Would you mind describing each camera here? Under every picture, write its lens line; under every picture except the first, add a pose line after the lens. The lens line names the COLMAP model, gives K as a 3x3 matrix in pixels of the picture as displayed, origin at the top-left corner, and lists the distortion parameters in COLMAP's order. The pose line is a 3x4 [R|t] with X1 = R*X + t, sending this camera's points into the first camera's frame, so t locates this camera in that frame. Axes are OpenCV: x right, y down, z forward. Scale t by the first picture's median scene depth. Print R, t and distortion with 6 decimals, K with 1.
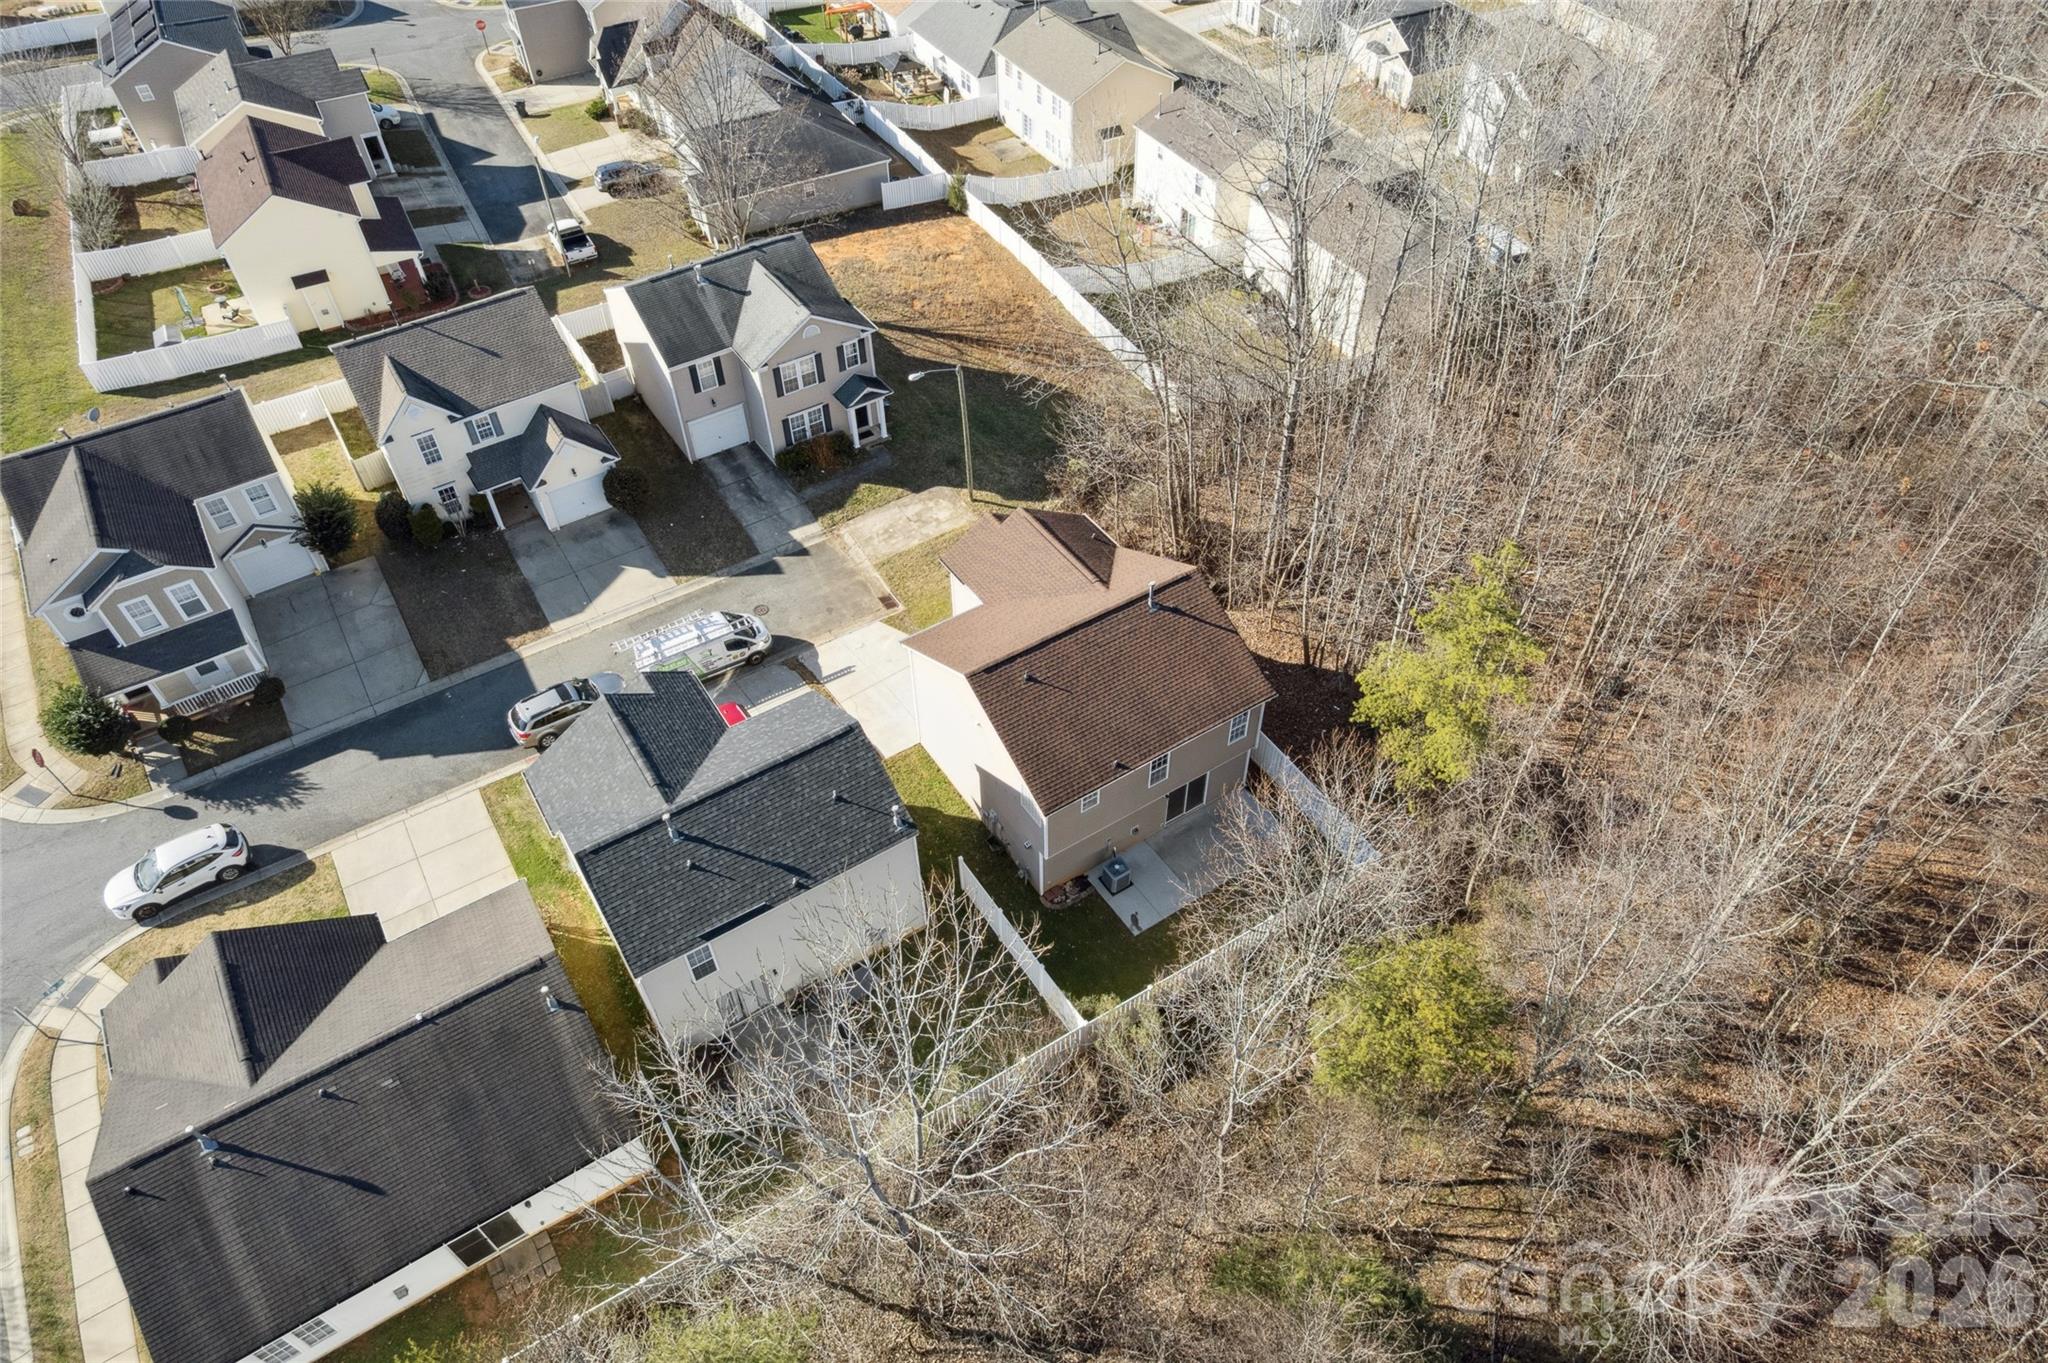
lens RADIAL K [[1296.1, 0, 1029.6], [0, 1296.1, 696.8], [0, 0, 1]] dist [-0.038473, 0.023202]
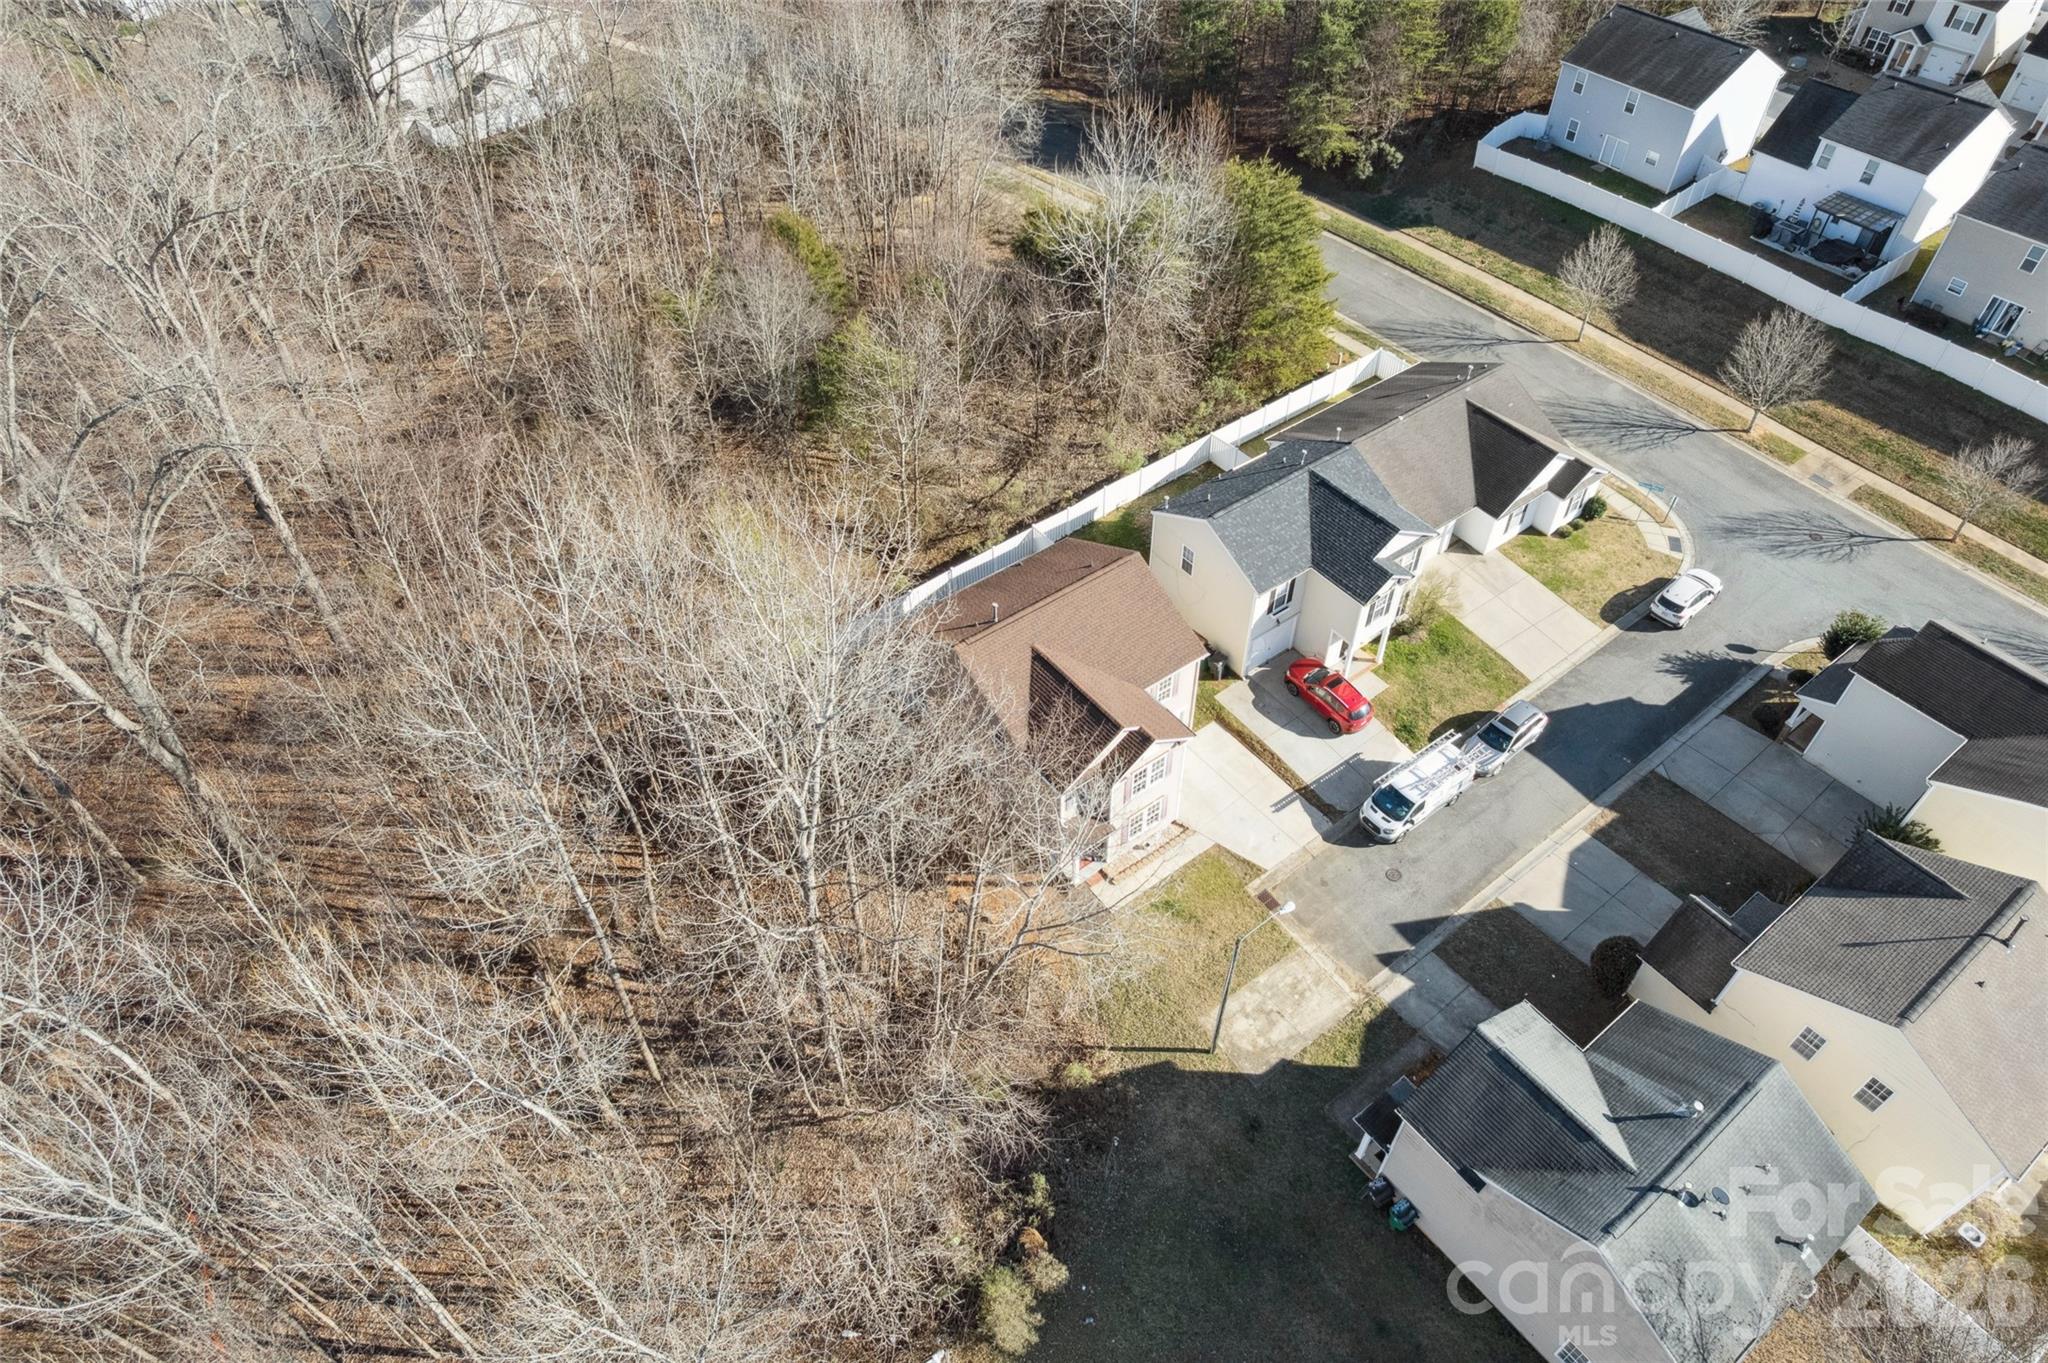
lens RADIAL K [[1296.1, 0, 1030.8], [0, 1296.1, 675.4], [0, 0, 1]] dist [-0.038473, 0.023202]
pose [[-0.997359, 0.060396, -0.040333, 0.090139], [-0.043846, -0.058002, 0.997353, -1.000546], [0.057896, 0.996488, 0.060497, 0.779013]]
